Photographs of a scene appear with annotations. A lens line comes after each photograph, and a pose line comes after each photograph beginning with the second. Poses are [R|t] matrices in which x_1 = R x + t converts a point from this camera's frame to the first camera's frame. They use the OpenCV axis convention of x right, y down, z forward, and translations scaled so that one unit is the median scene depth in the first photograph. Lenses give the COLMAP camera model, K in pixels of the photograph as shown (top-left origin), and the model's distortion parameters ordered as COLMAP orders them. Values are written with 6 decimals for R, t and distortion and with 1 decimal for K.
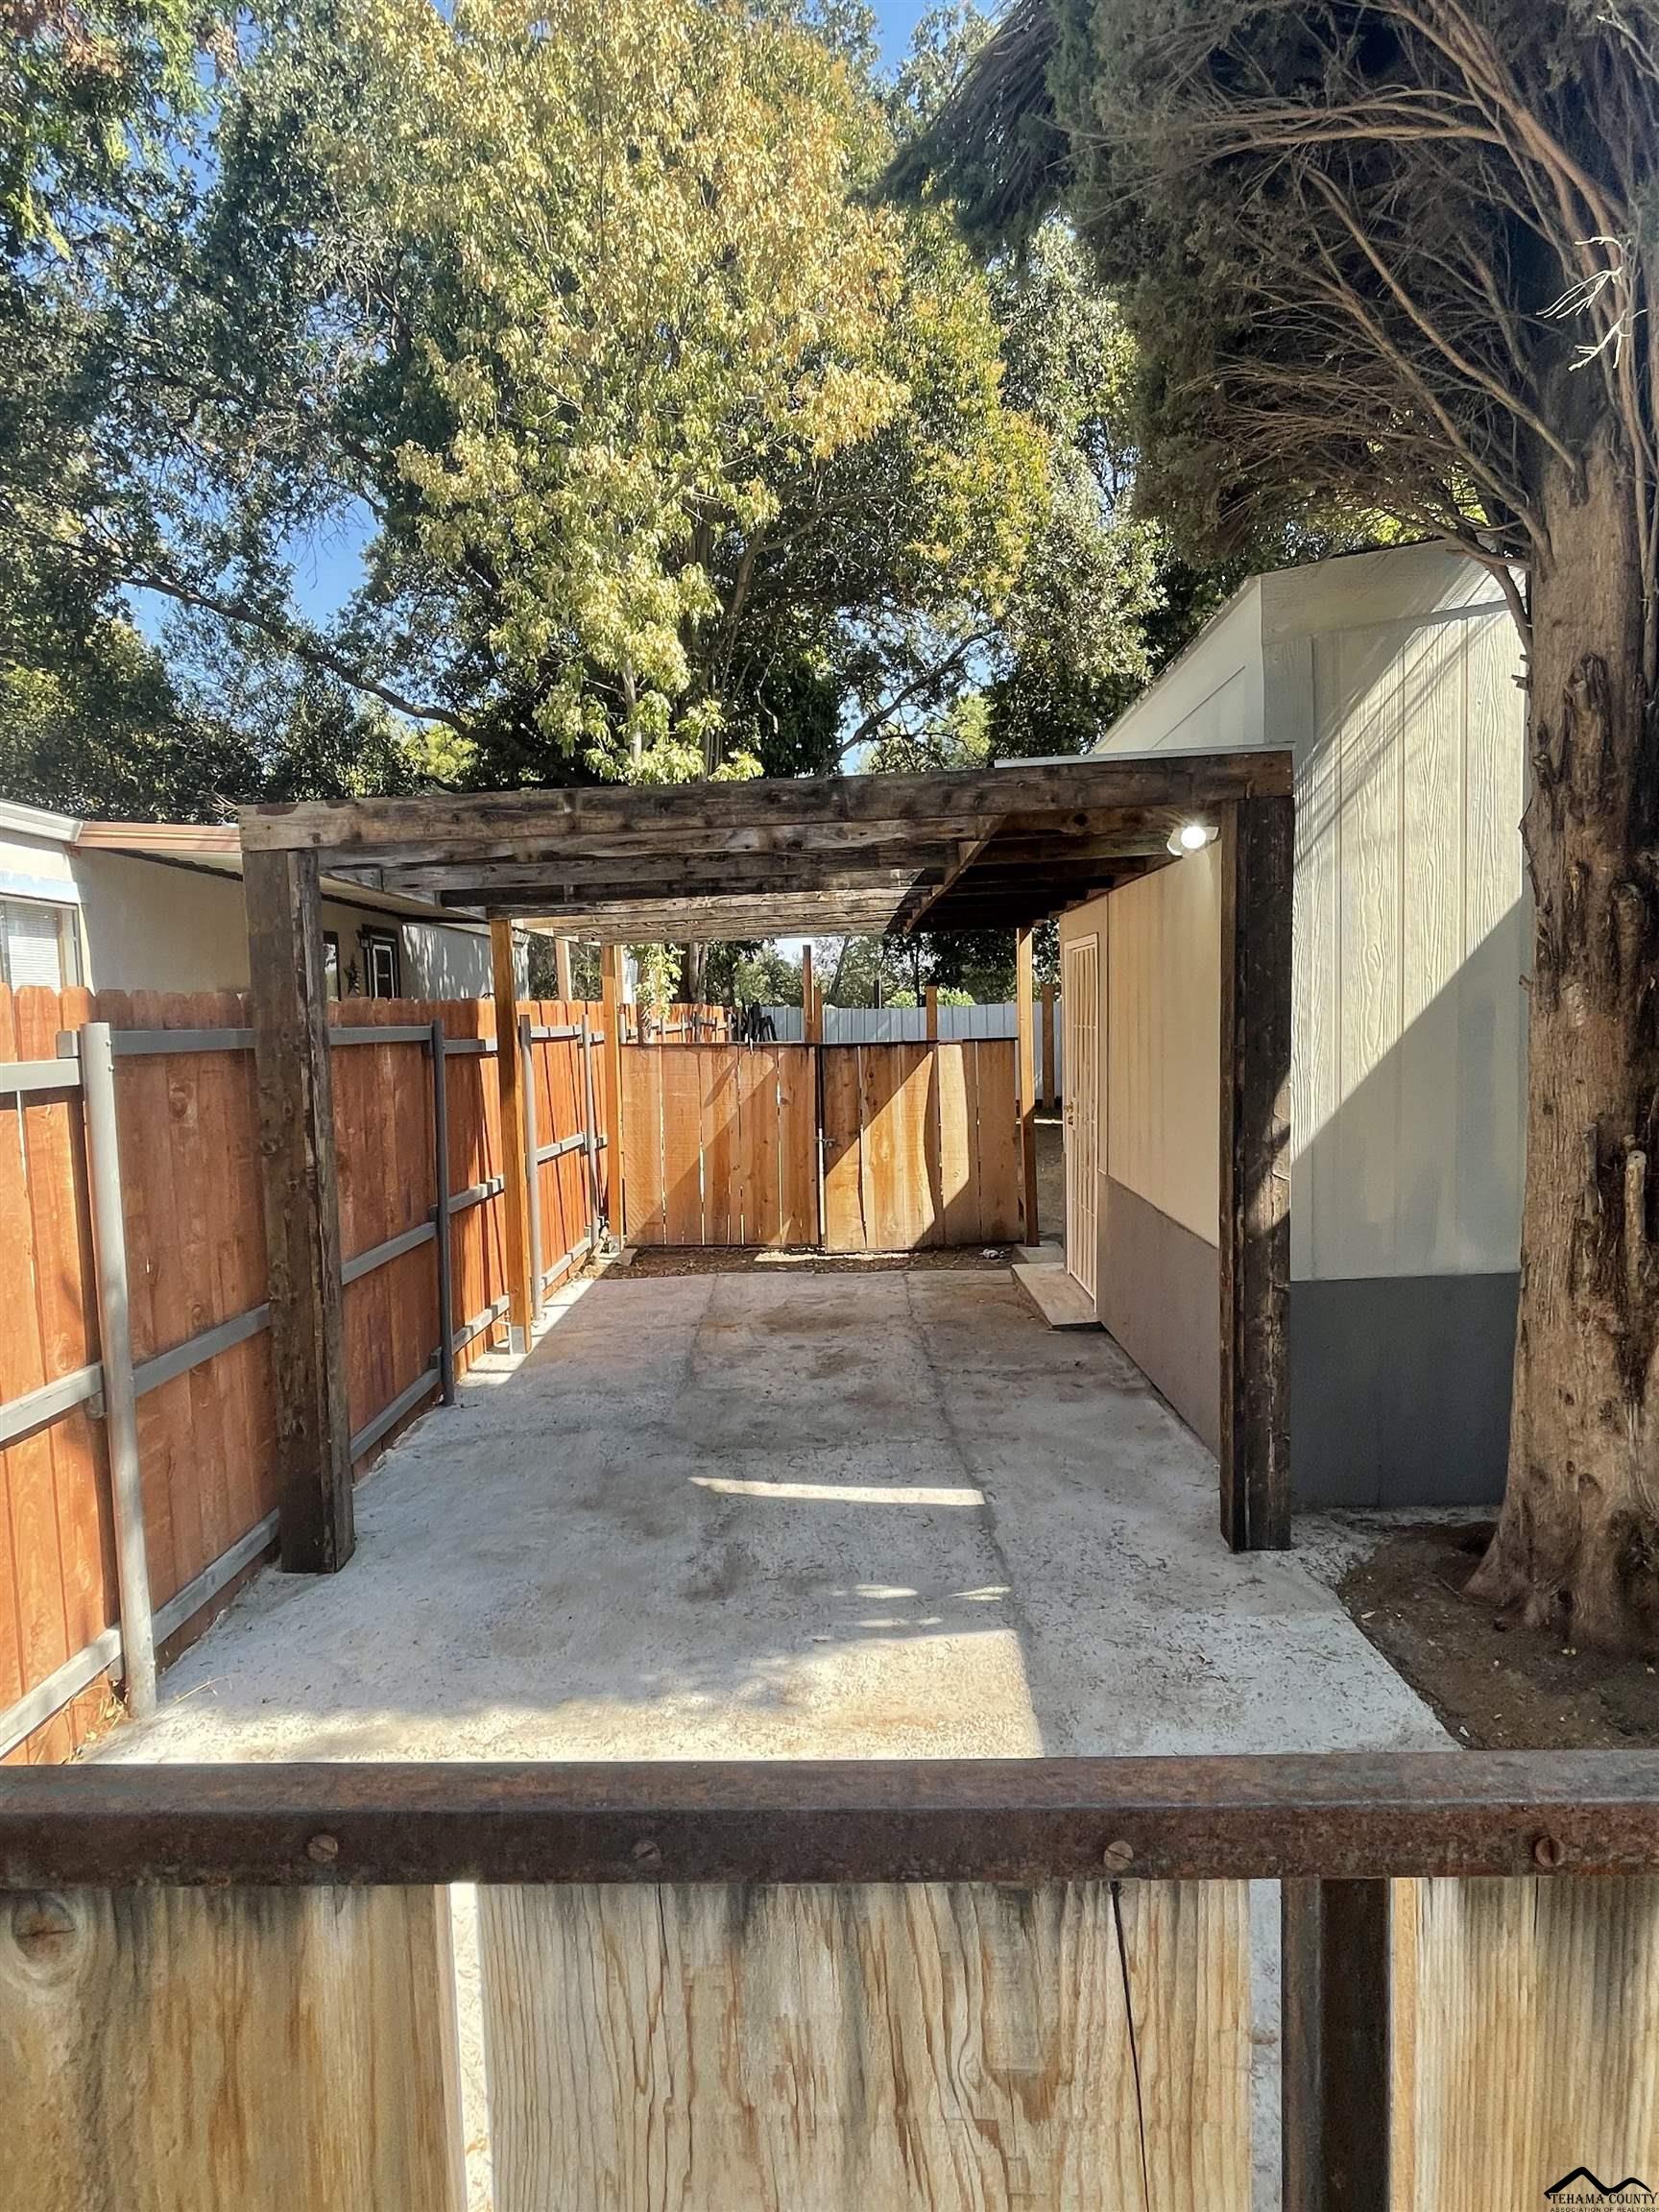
lens RADIAL K [[1077.9, 0, 837.3], [0, 1077.9, 1093.3], [0, 0, 1]] dist [-0.005625, -0.000466]
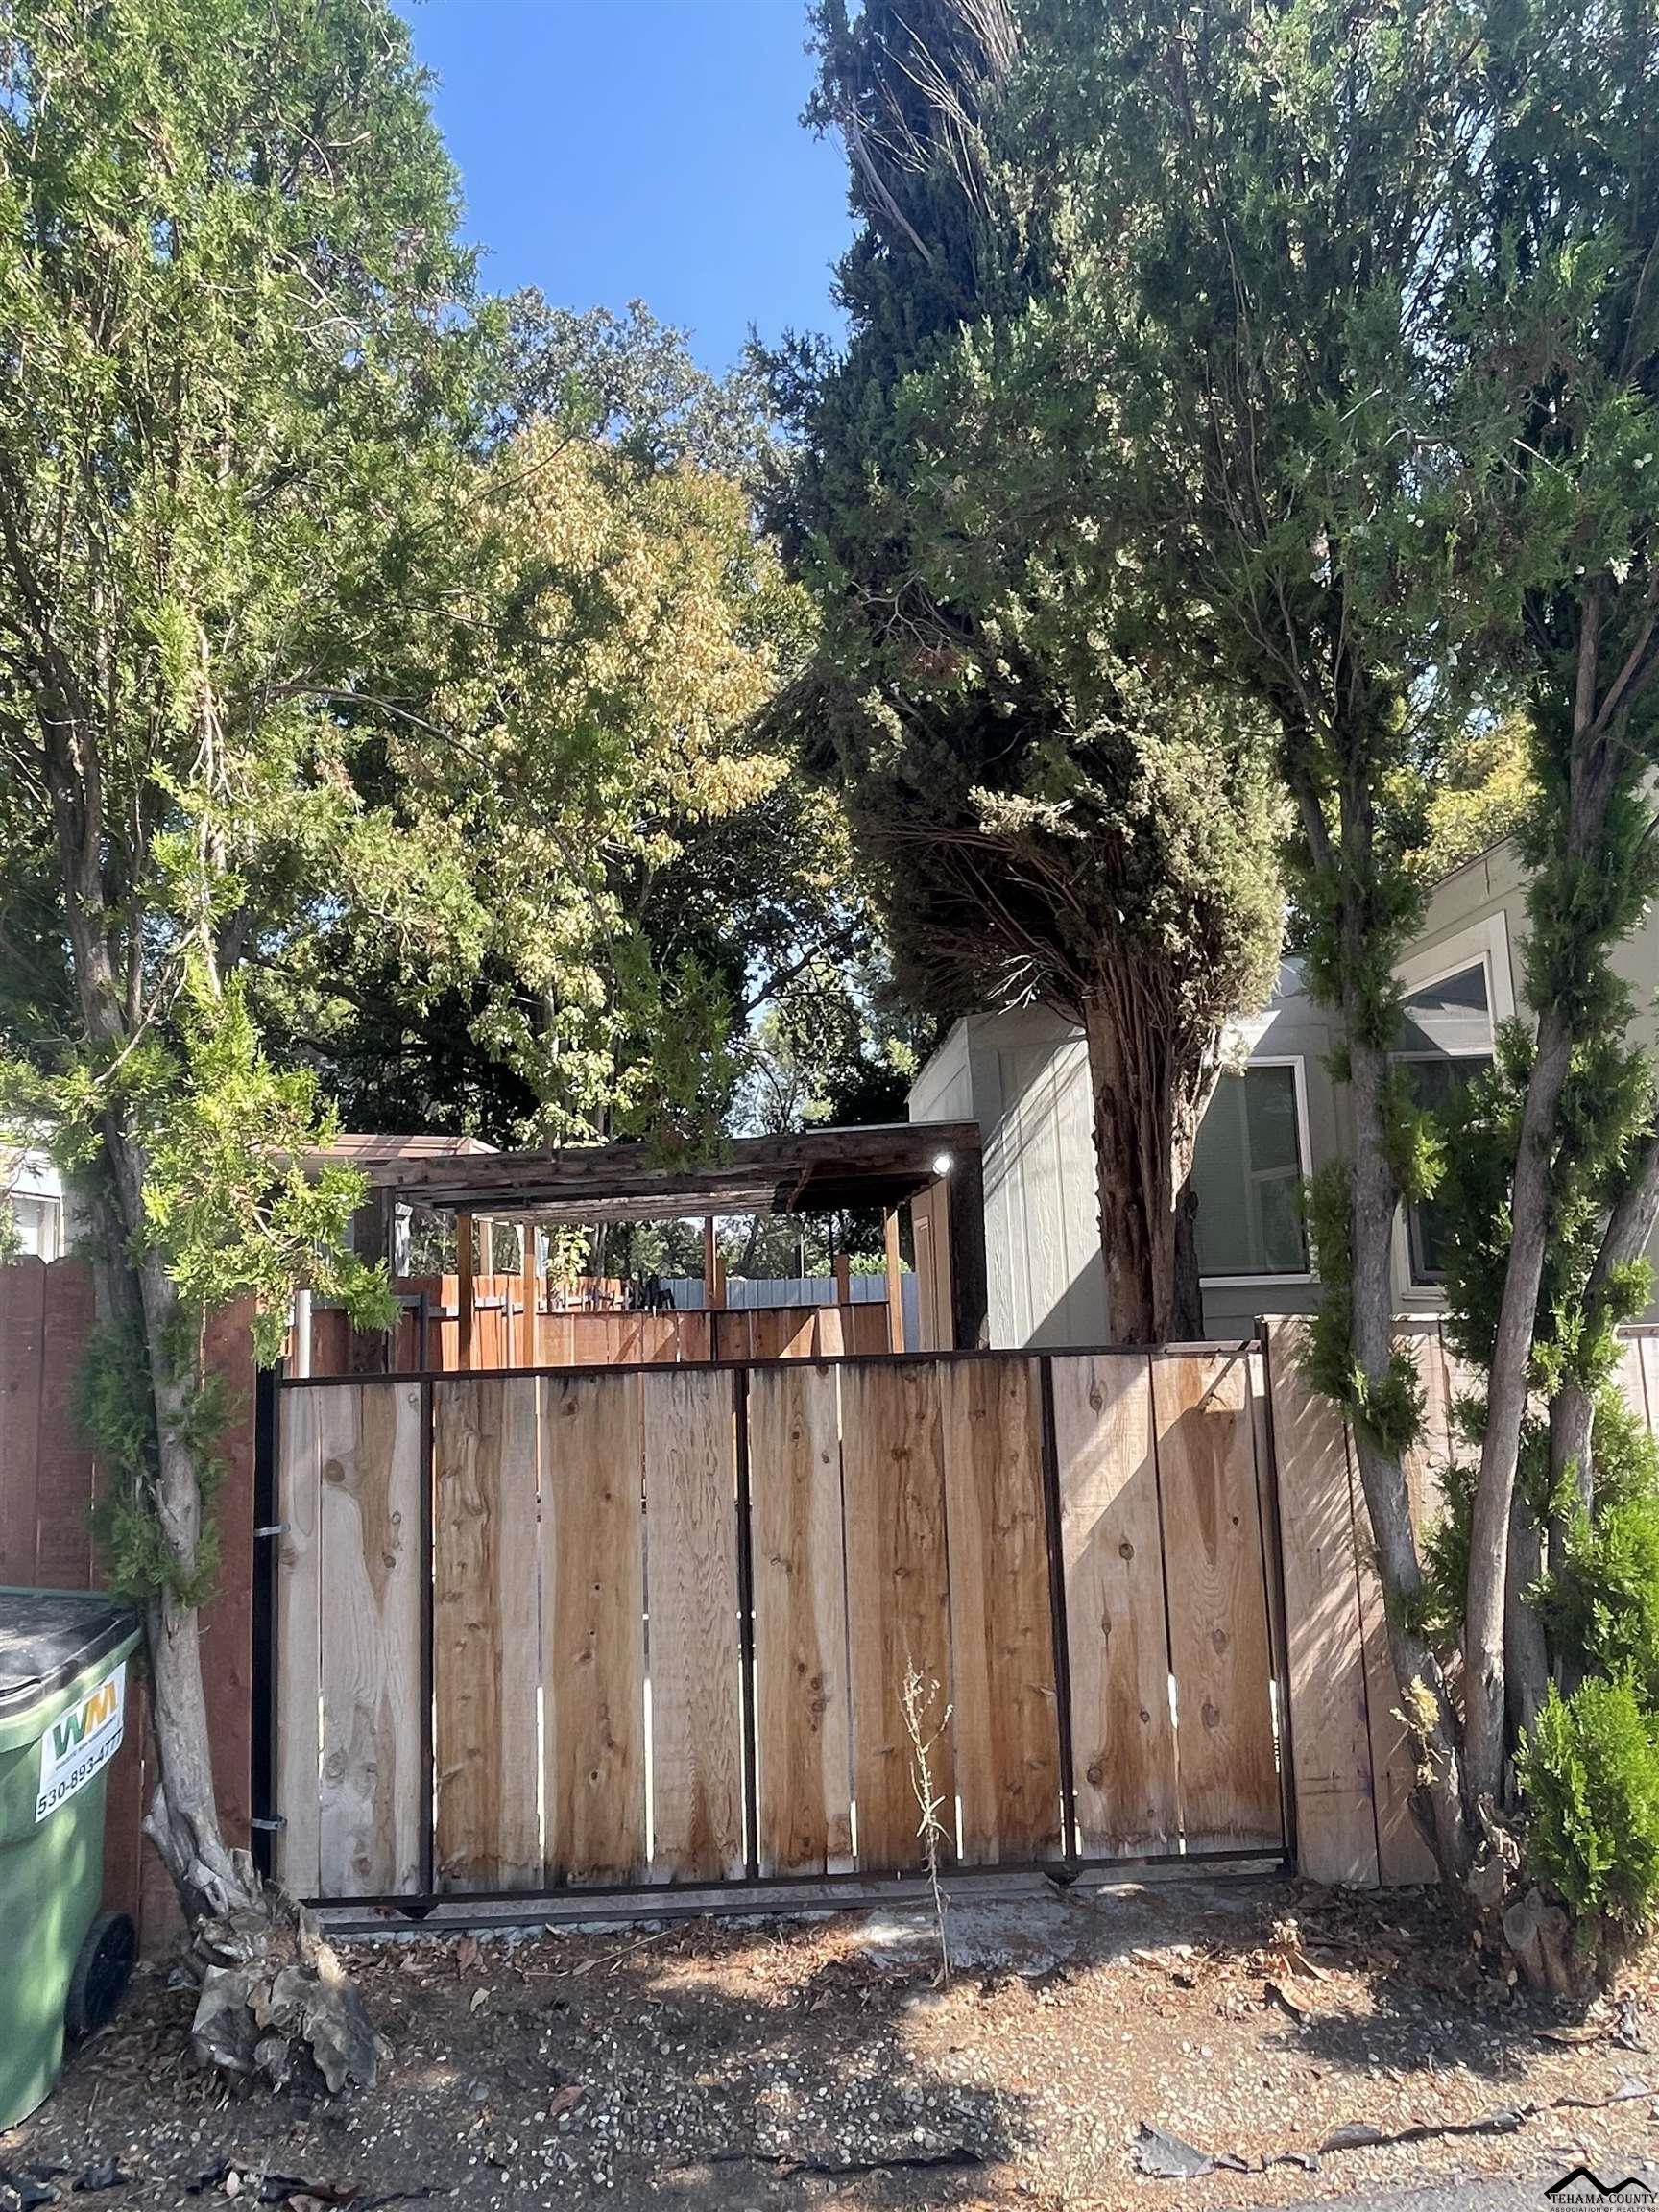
lens RADIAL K [[1429.7, 0, 891.2], [0, 1429.7, 1098.7], [0, 0, 1]] dist [0.009843, -0.013211]
pose [[0.995665, -0.005091, 0.092878, 0.027169], [0.023874, 0.979038, -0.202273, 0.041716], [-0.089901, 0.203613, 0.974915, -0.493210]]
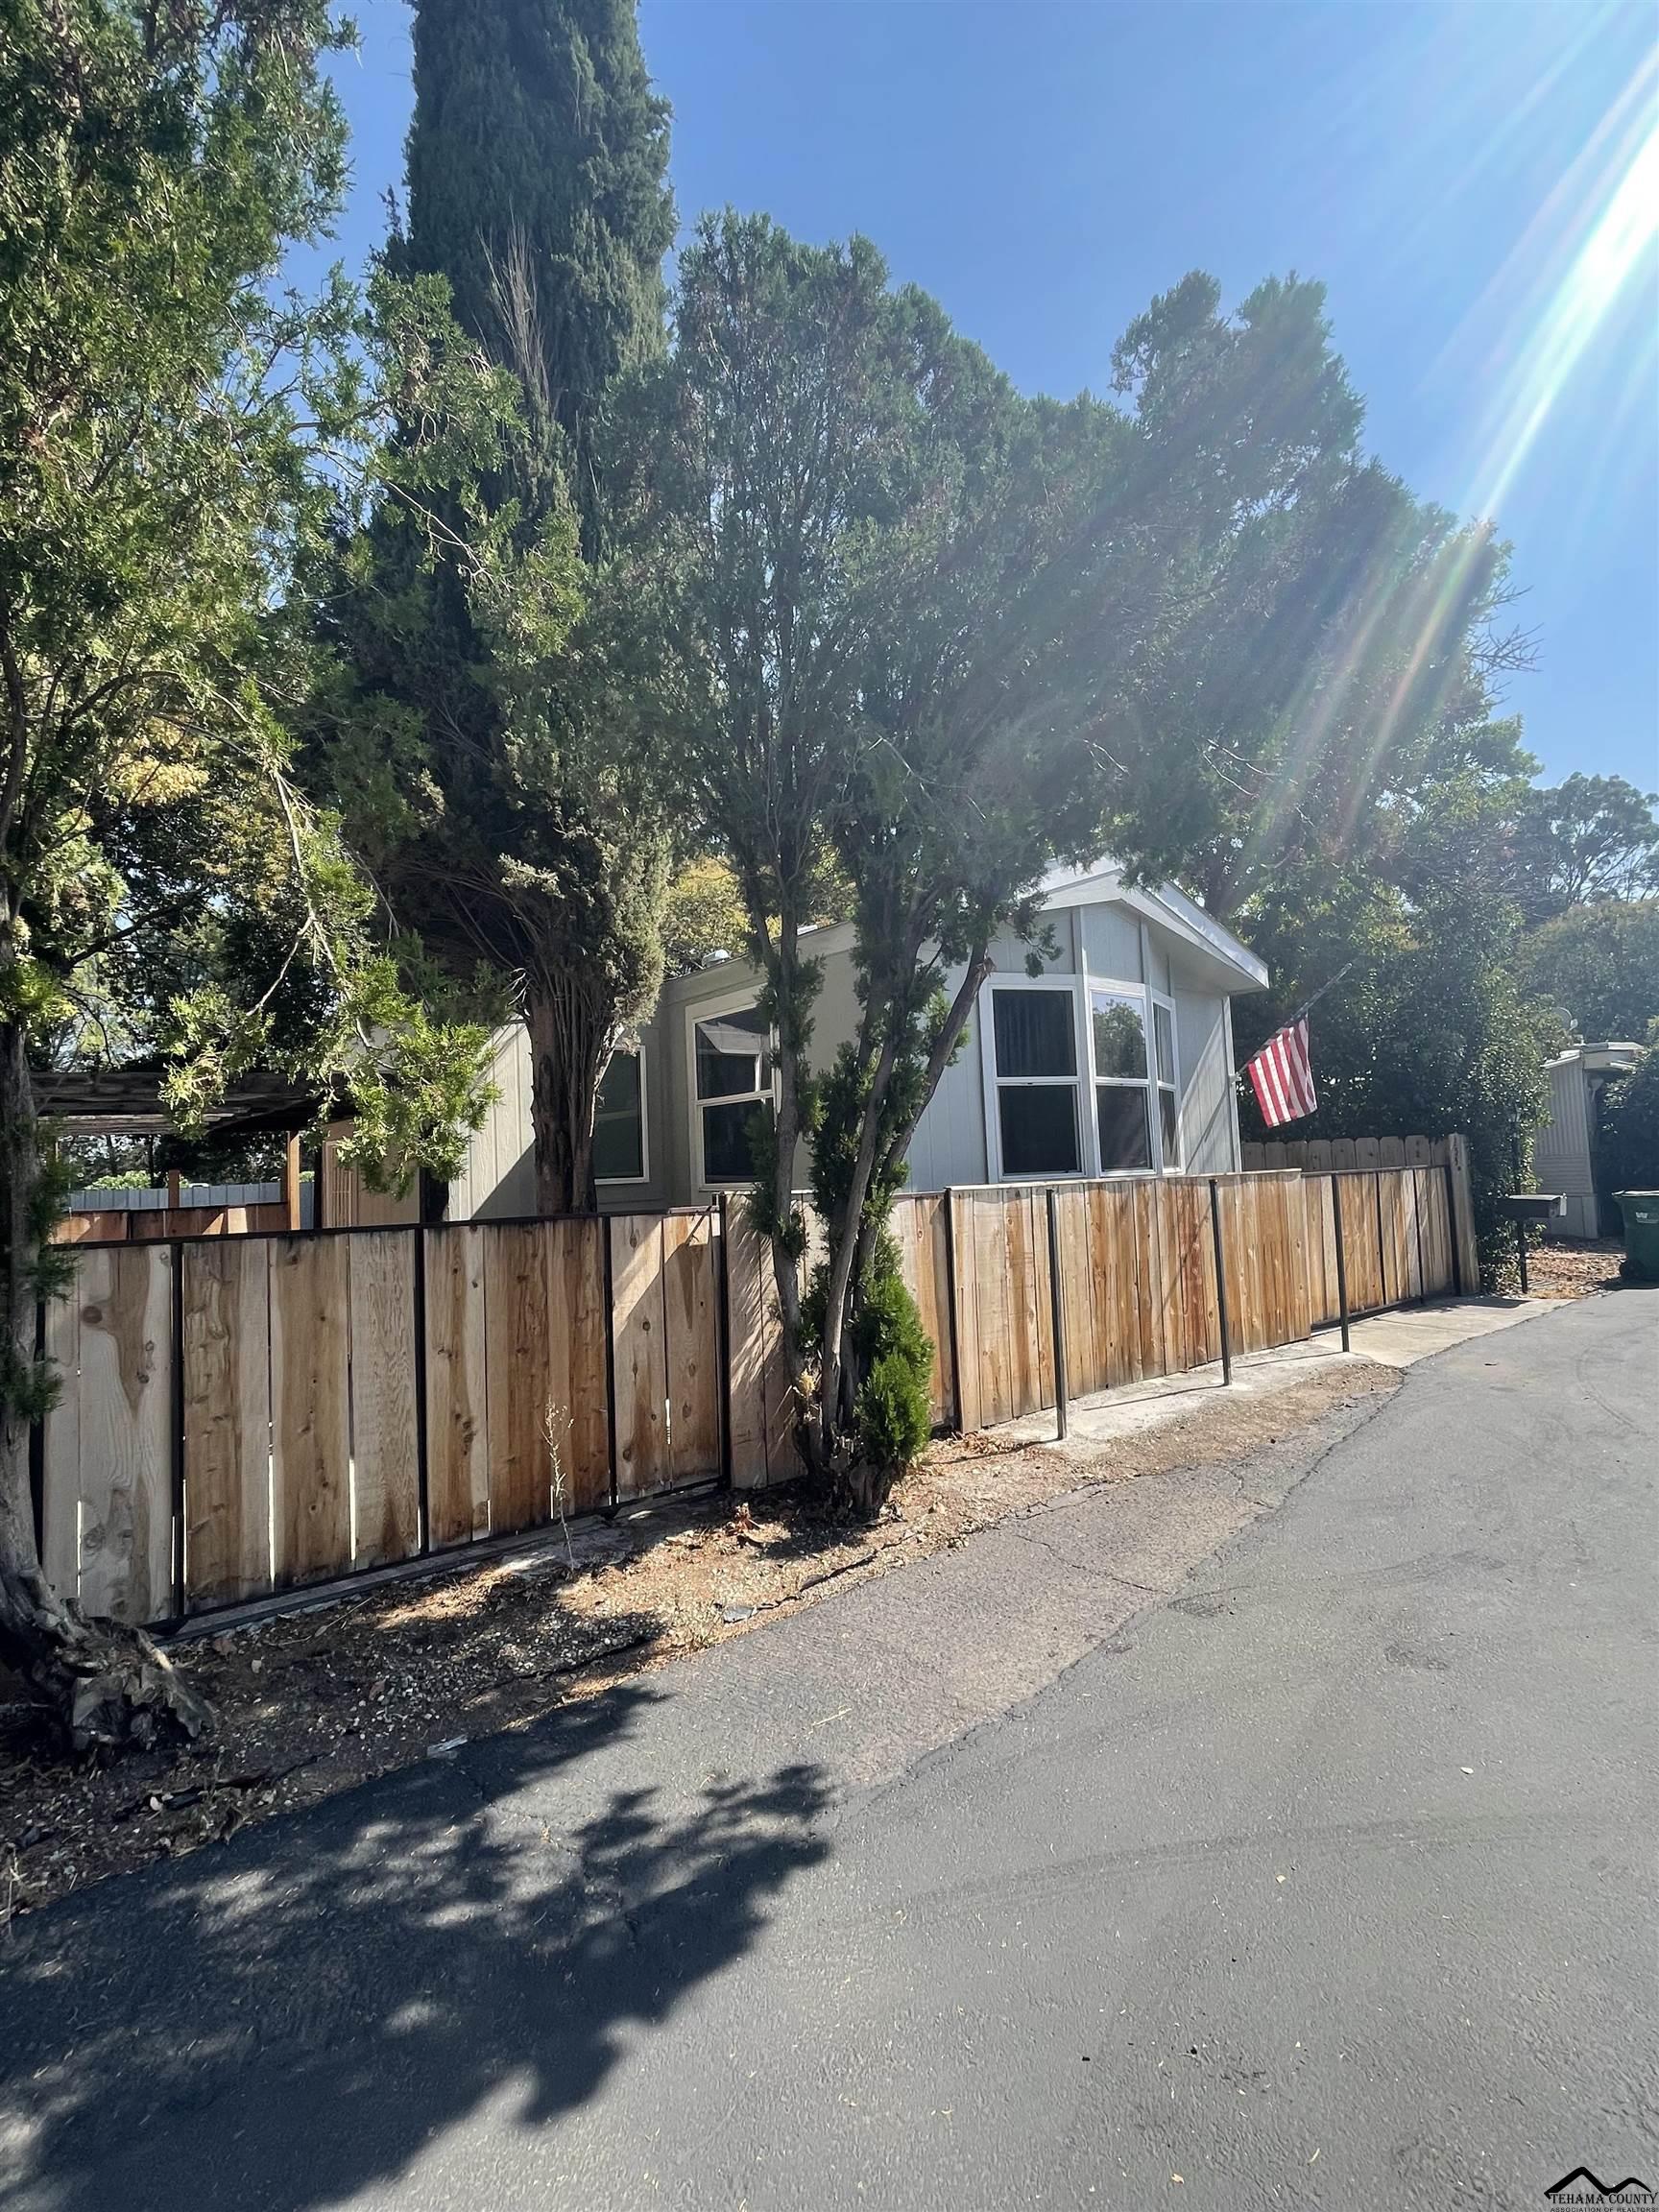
lens RADIAL K [[989.8, 0, 831.9], [0, 989.8, 1095.7], [0, 0, 1]] dist [0.001548, -0.000588]
pose [[0.749090, 0.042594, 0.661097, -0.174492], [0.071729, 0.986849, -0.144858, 0.054583], [-0.658573, 0.155932, 0.736184, -0.524366]]
